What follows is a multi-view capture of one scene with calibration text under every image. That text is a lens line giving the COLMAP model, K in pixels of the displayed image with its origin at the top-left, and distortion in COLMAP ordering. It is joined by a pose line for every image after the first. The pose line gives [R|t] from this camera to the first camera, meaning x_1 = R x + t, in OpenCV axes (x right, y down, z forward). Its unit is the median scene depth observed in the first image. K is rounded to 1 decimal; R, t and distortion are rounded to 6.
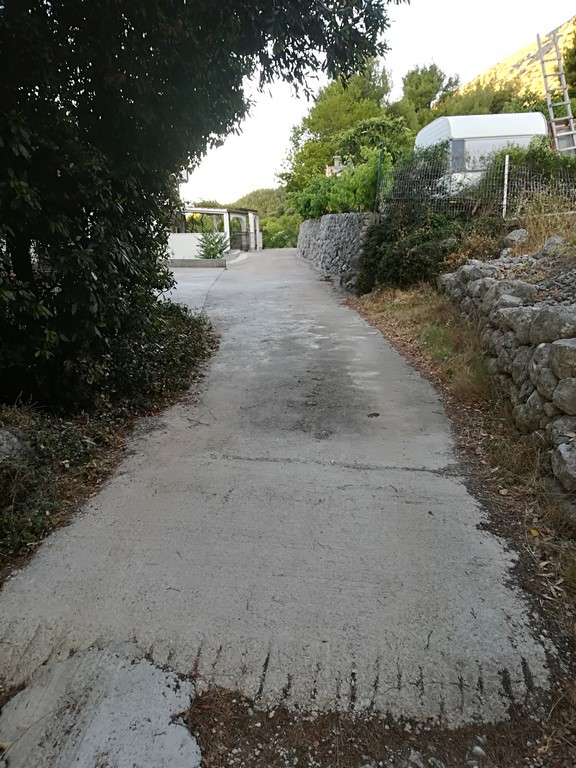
lens RADIAL K [[583.0, 0, 287.5], [0, 583.0, 383.3], [0, 0, 1]] dist [-0.001629, -0.001136]
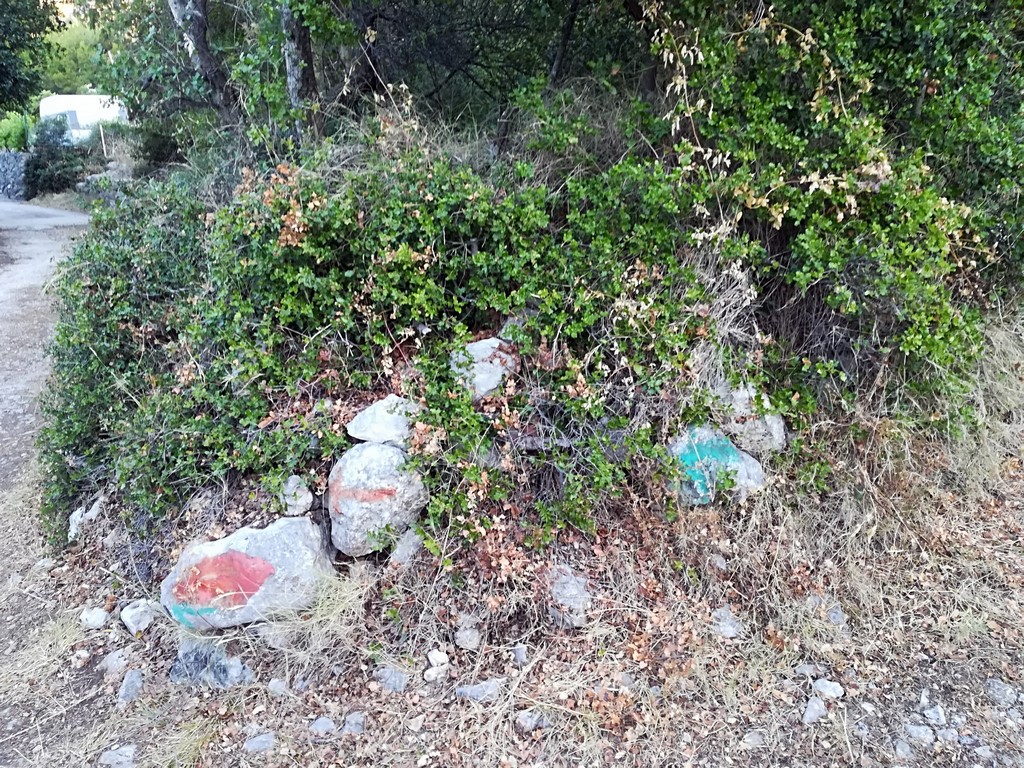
lens RADIAL K [[777.3, 0, 511.0], [0, 777.3, 385.6], [0, 0, 1]] dist [-0.001629, -0.001136]
pose [[0.726551, -0.178064, 0.663639, -0.494276], [0.174945, 0.981946, 0.071941, 0.506829], [-0.664468, 0.063832, 0.744585, -1.745674]]
